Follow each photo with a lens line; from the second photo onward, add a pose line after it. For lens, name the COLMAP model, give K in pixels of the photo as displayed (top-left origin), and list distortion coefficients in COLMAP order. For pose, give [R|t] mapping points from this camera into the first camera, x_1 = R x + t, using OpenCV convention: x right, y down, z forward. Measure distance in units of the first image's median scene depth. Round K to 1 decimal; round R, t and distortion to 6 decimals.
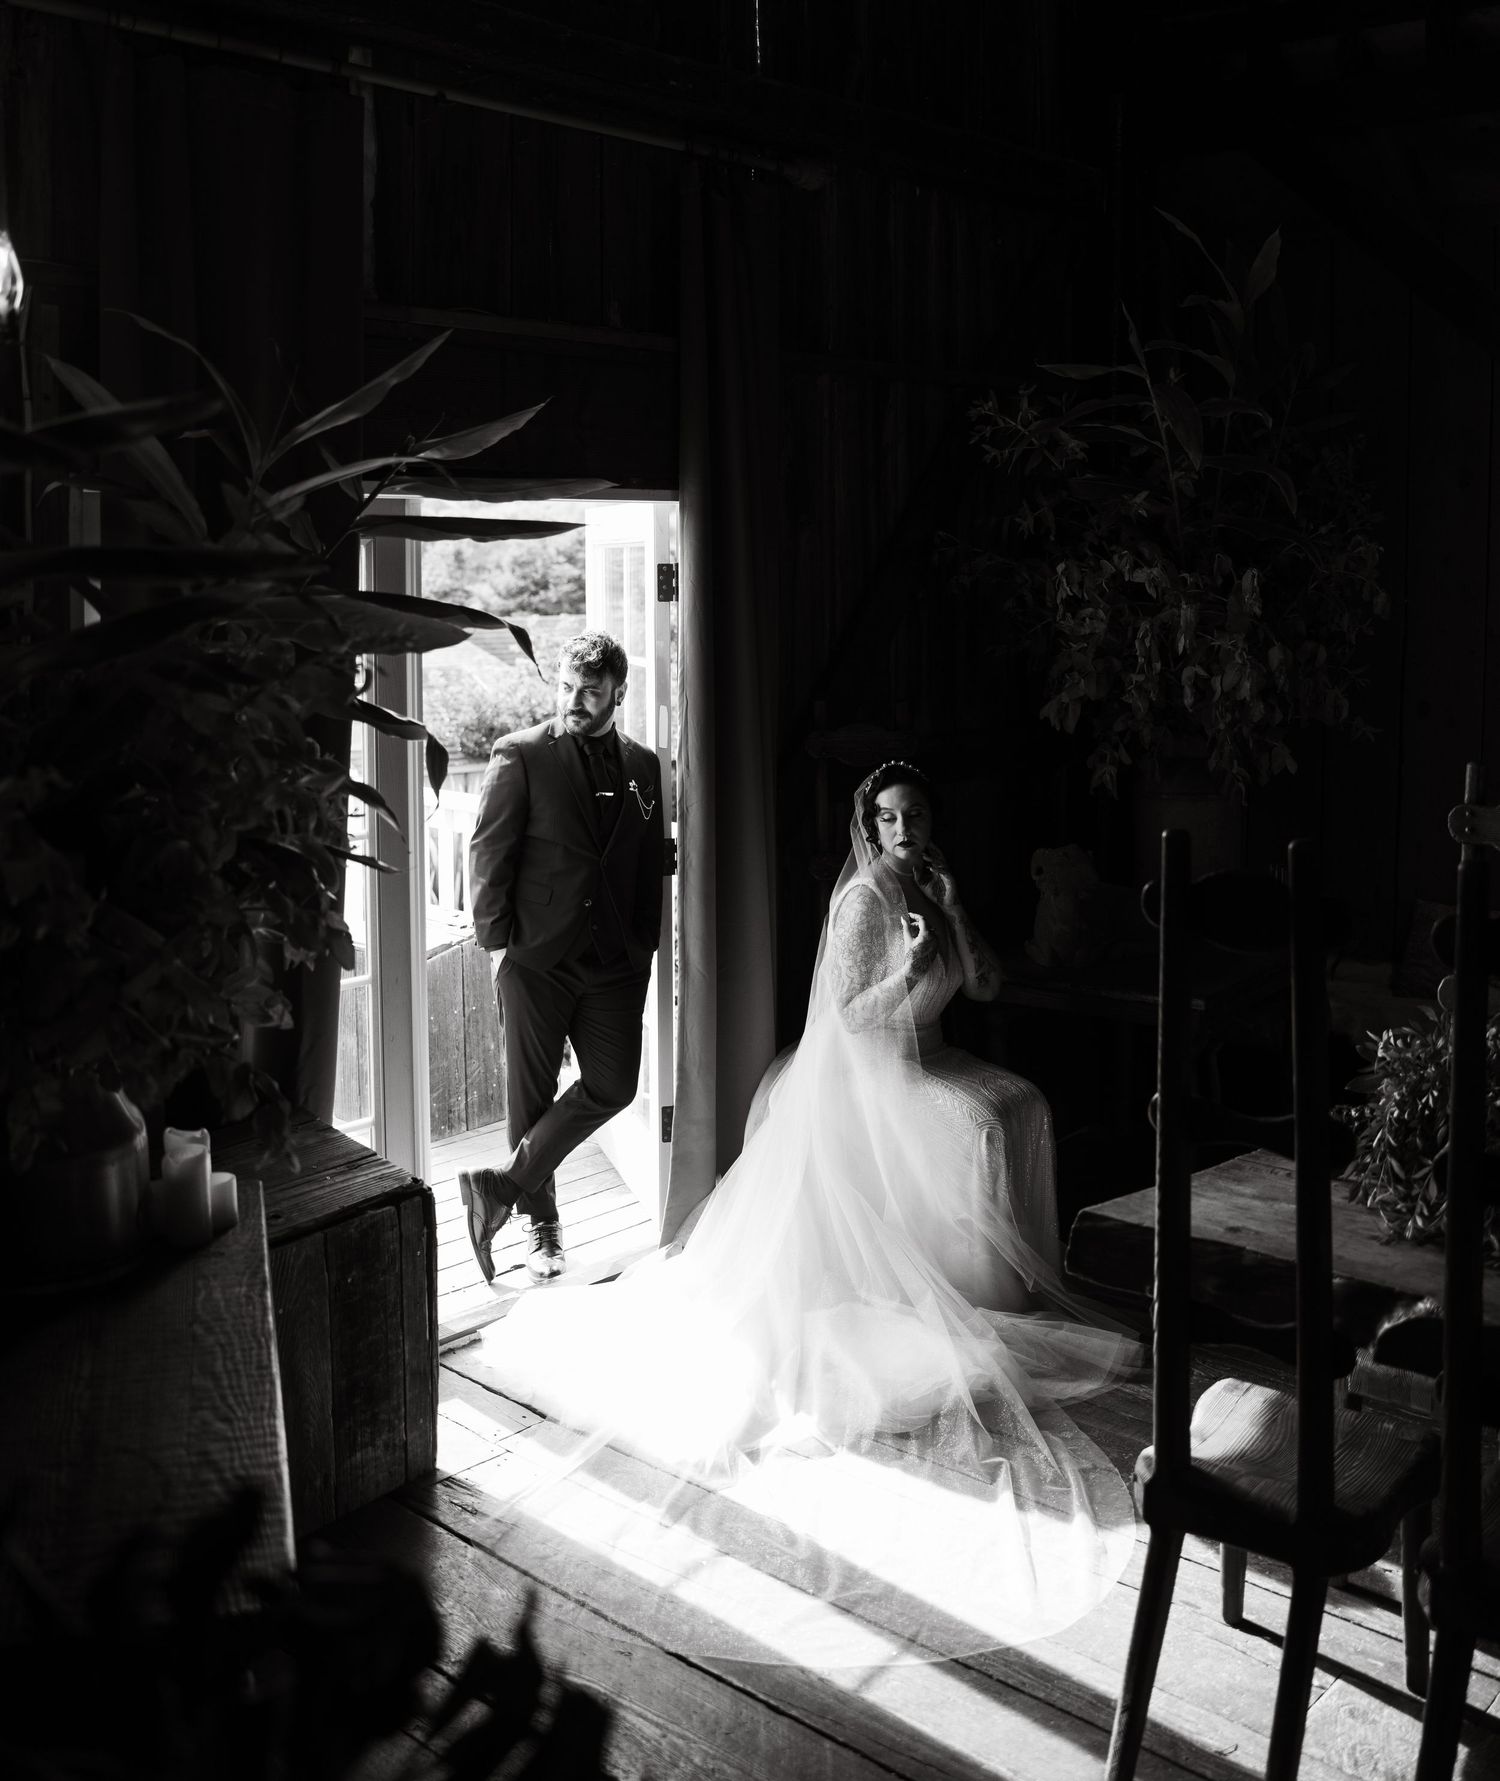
lens RADIAL K [[1864.1, 0, 714.0], [0, 1864.1, 634.1], [0, 0, 1]] dist [-0.081182, 0.000000]
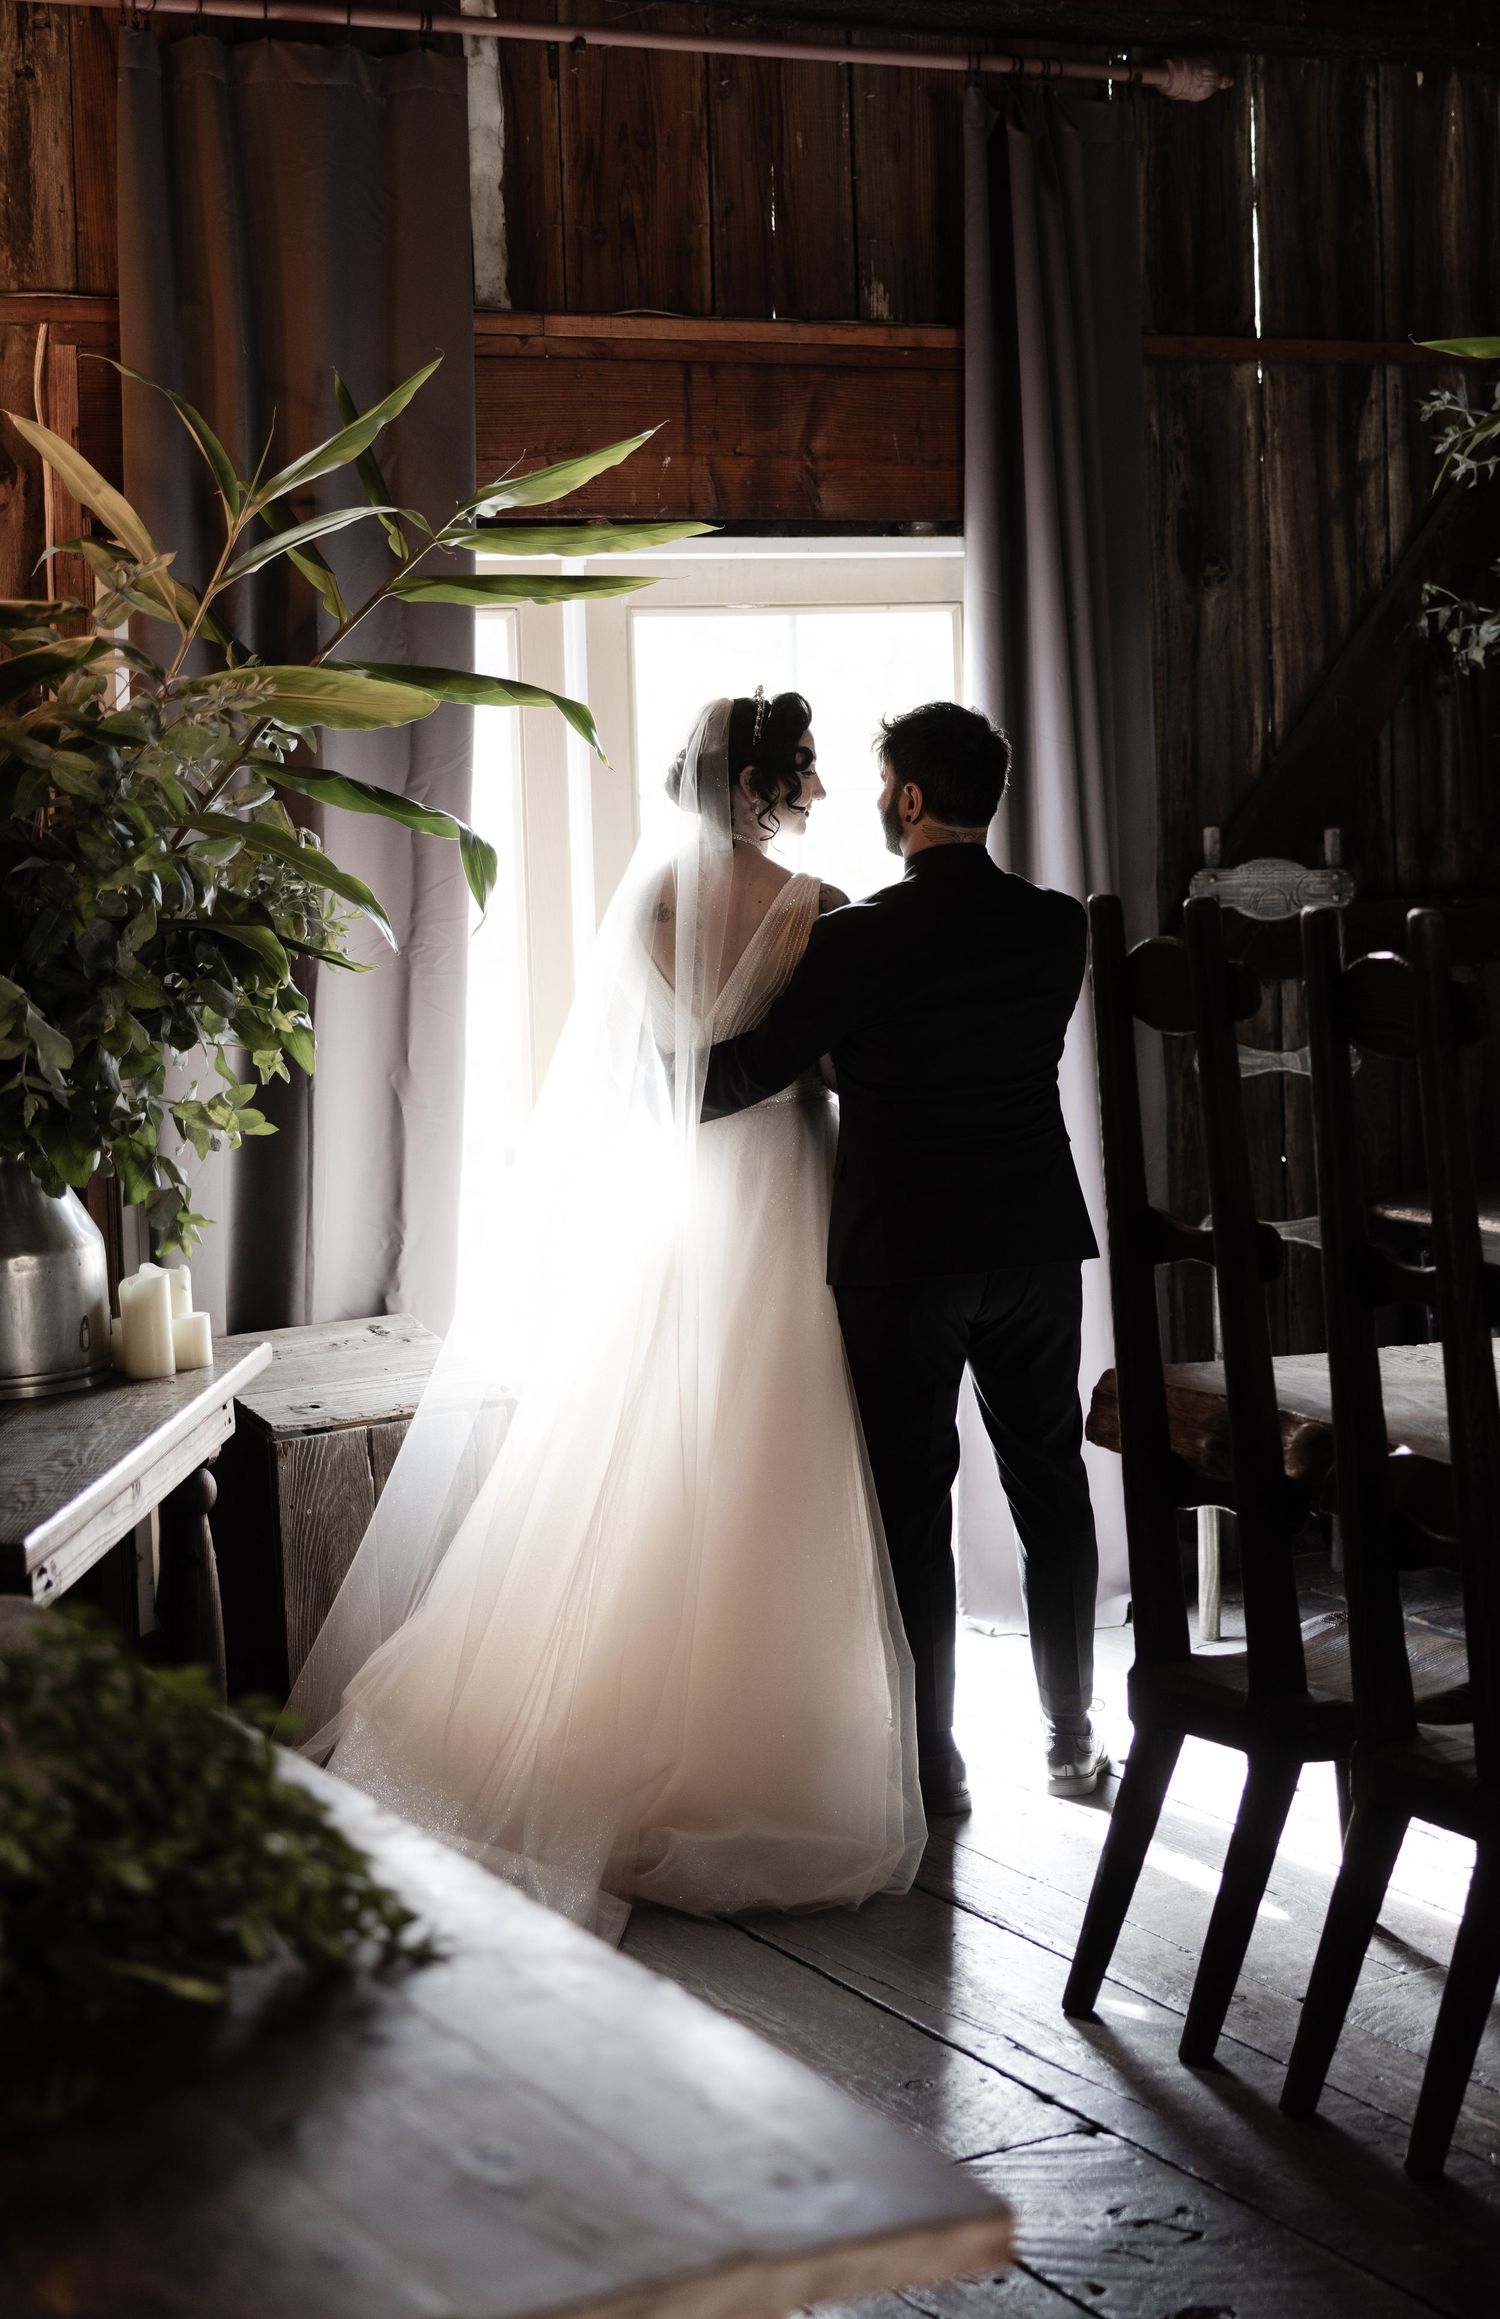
lens RADIAL K [[3678.9, 0, 893.0], [0, 3678.9, 909.8], [0, 0, 1]] dist [-0.044512, 0.000000]
pose [[0.956038, -0.008440, -0.293122, 0.455433], [0.012683, 0.999841, 0.012575, 0.061843], [0.292969, -0.015740, 0.955992, -0.475510]]
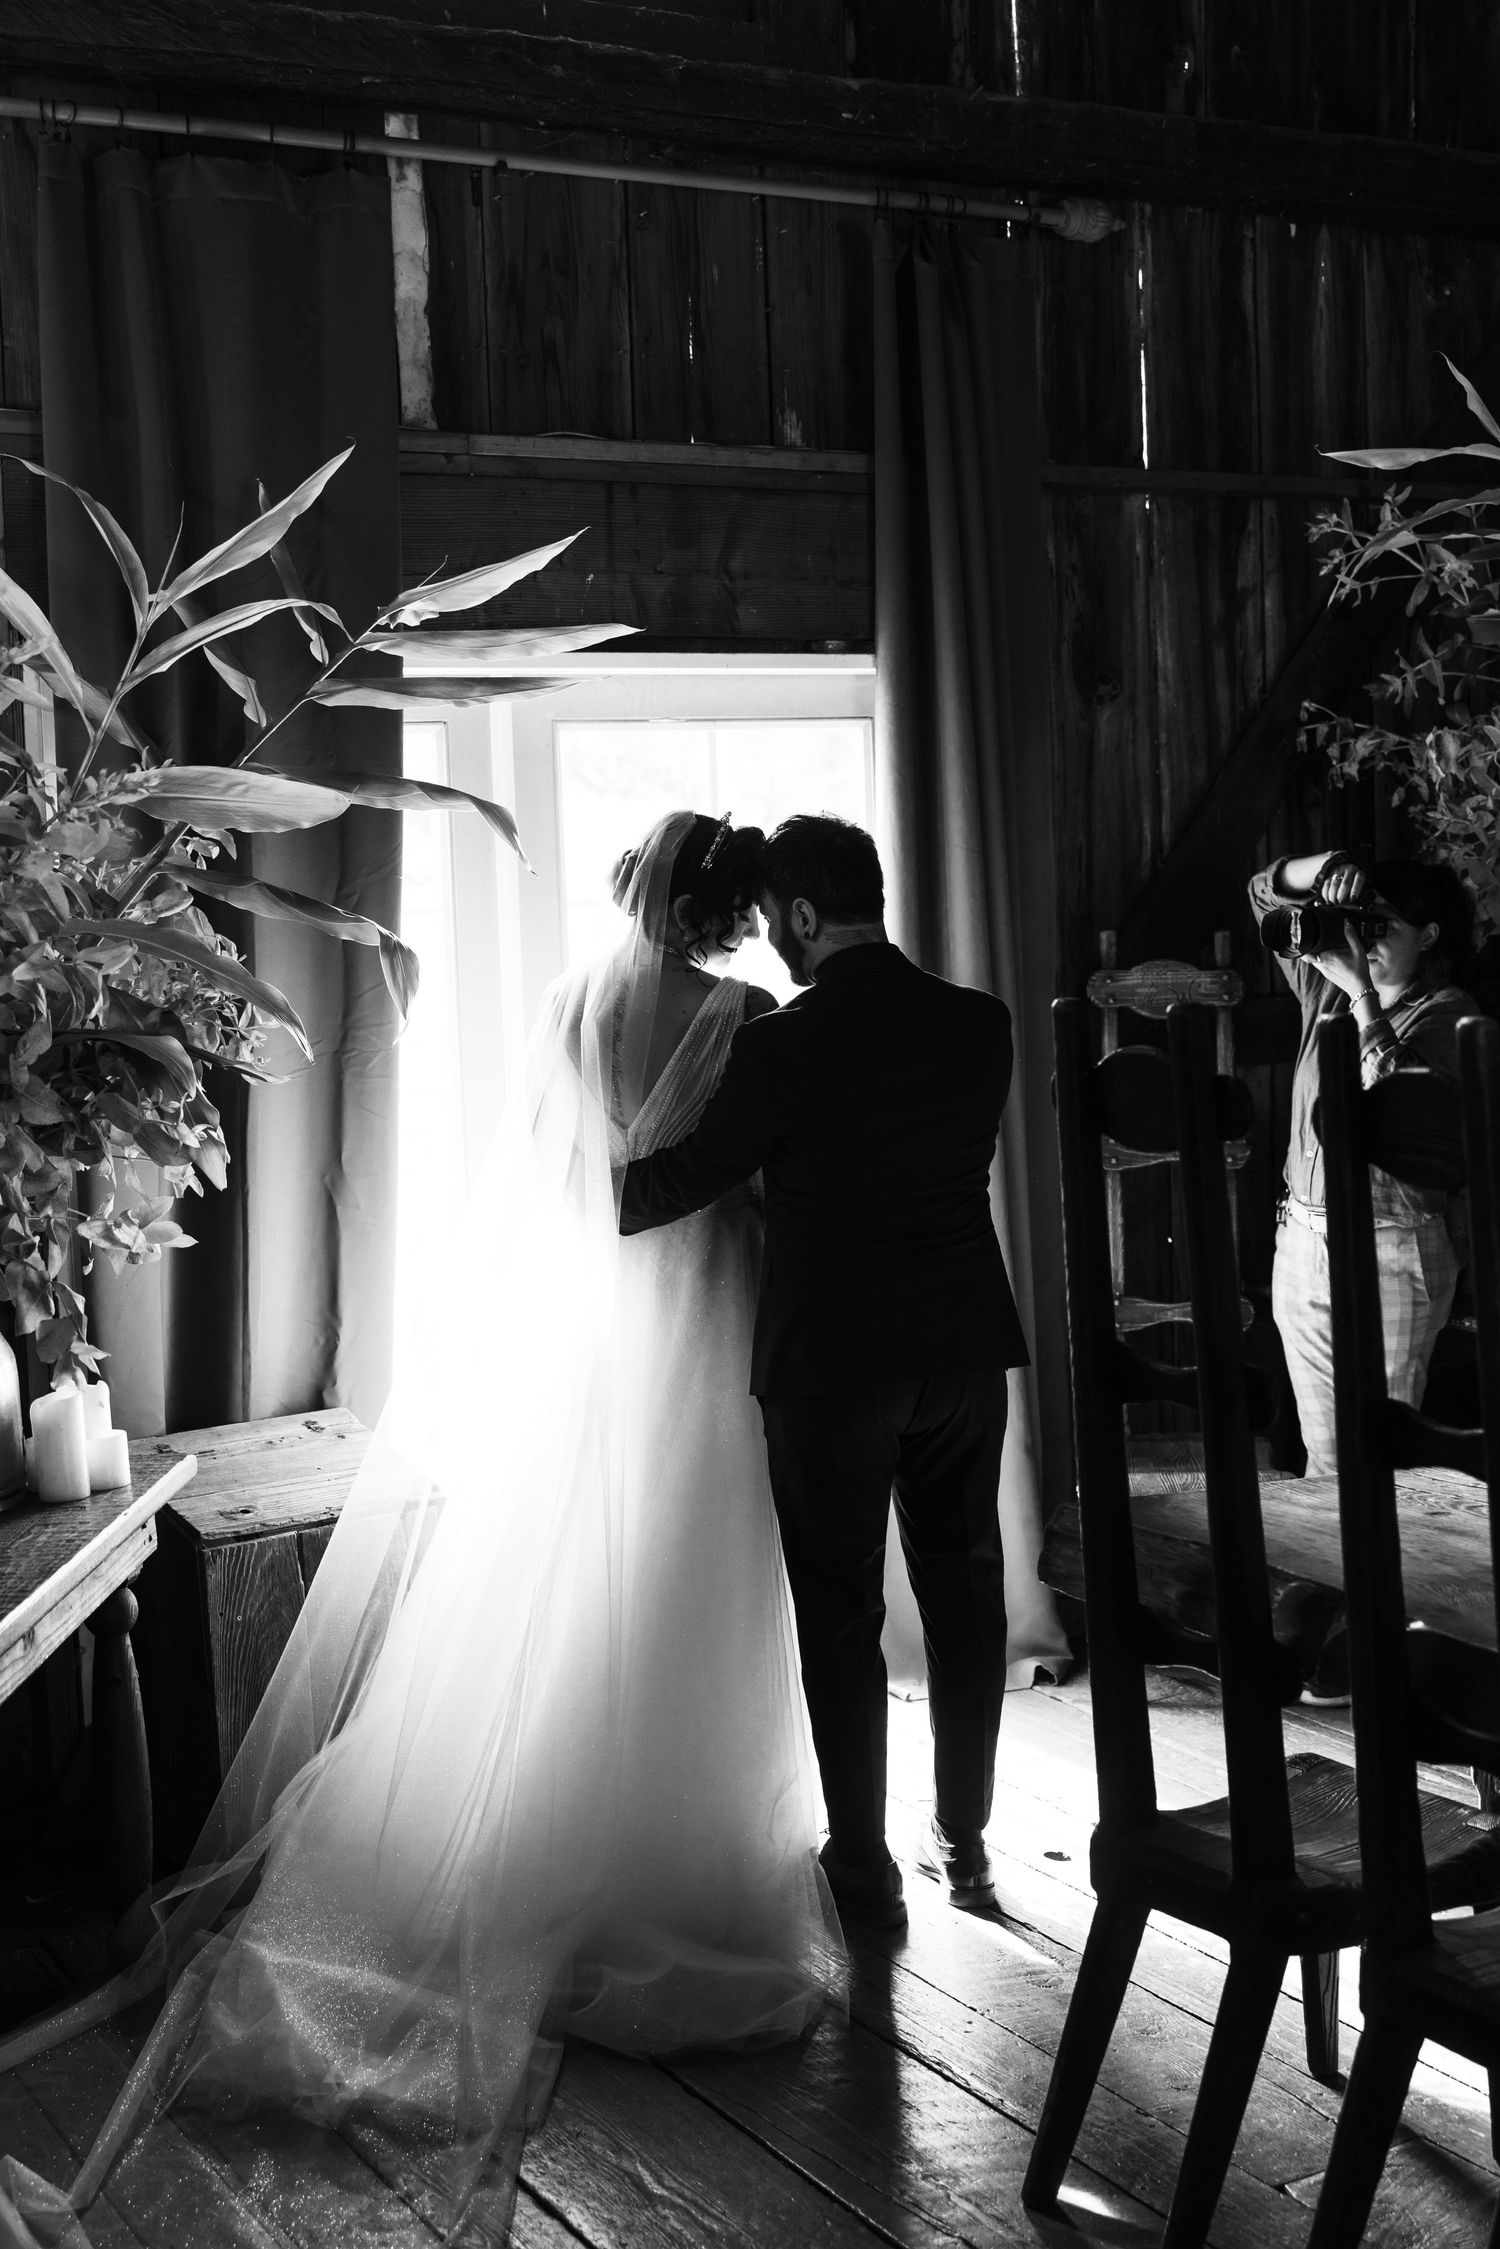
lens RADIAL K [[2716.1, 0, 745.8], [0, 2716.1, 1075.3], [0, 0, 1]] dist [-0.043775, 0.000000]
pose [[0.953534, -0.005876, -0.301228, 0.320188], [0.018606, 0.999050, 0.039409, 0.061708], [0.300710, -0.043182, 0.952737, -0.103677]]
